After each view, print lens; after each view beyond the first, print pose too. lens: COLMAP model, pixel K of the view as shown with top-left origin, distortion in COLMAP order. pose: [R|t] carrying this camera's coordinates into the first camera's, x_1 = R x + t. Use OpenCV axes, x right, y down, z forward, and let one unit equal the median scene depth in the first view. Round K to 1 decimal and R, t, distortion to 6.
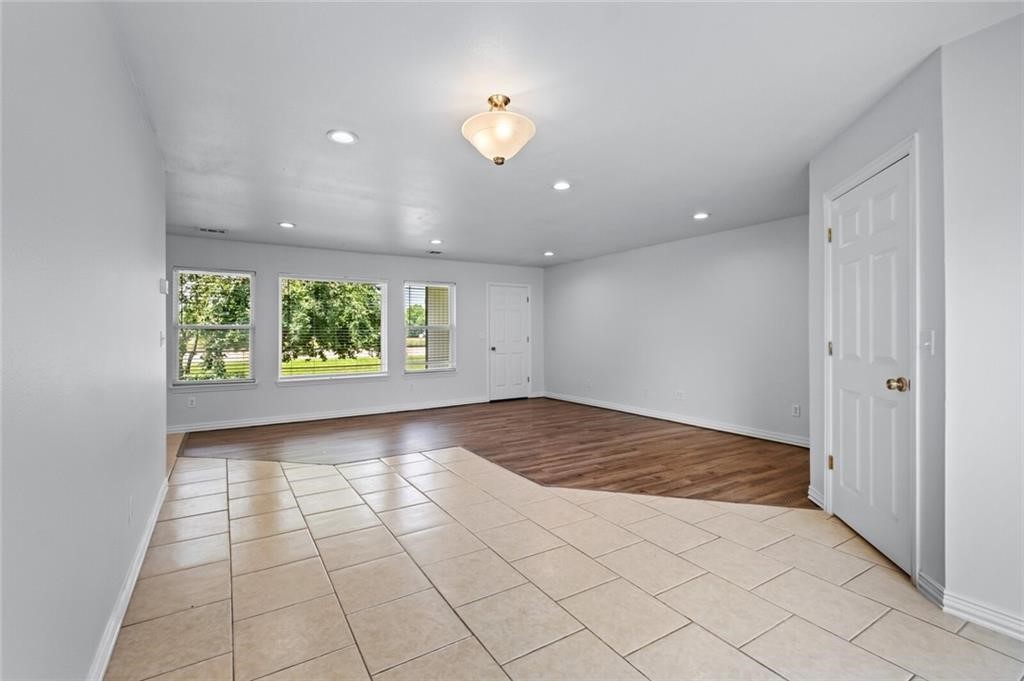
lens RADIAL K [[455.3, 0, 511.1], [0, 455.3, 334.5], [0, 0, 1]] dist [0.000867, -0.000015]
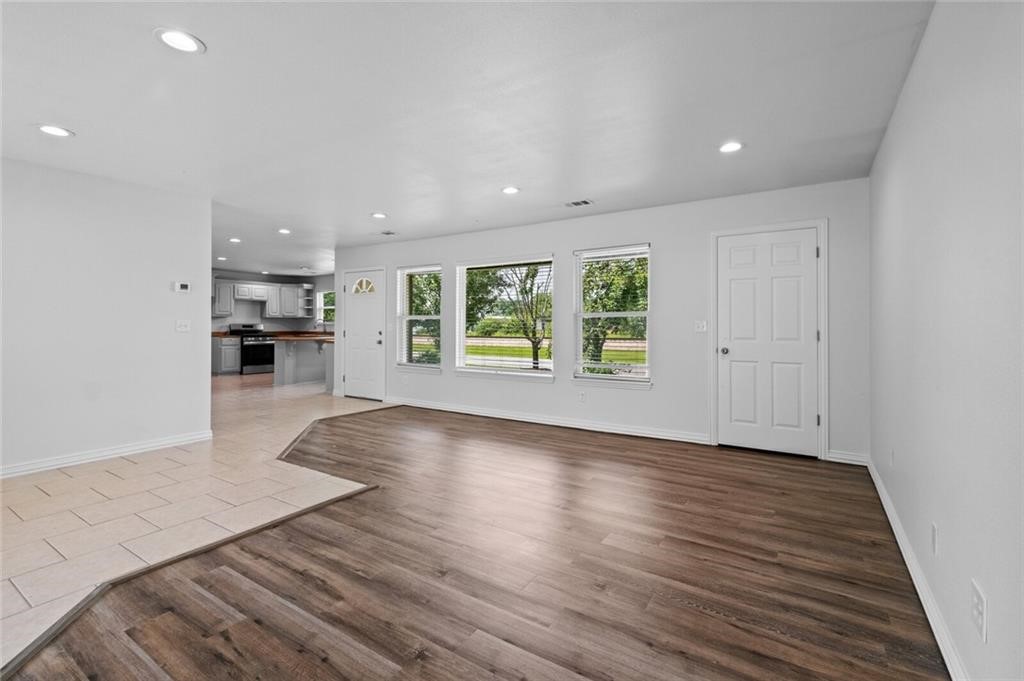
lens RADIAL K [[459.7, 0, 514.8], [0, 459.7, 324.7], [0, 0, 1]] dist [0.000281, -0.000790]
pose [[0.416326, 0.004854, -0.909202, 0.678123], [-0.003610, 0.999987, 0.003686, -0.003092], [0.909208, 0.001748, 0.416338, 1.012084]]
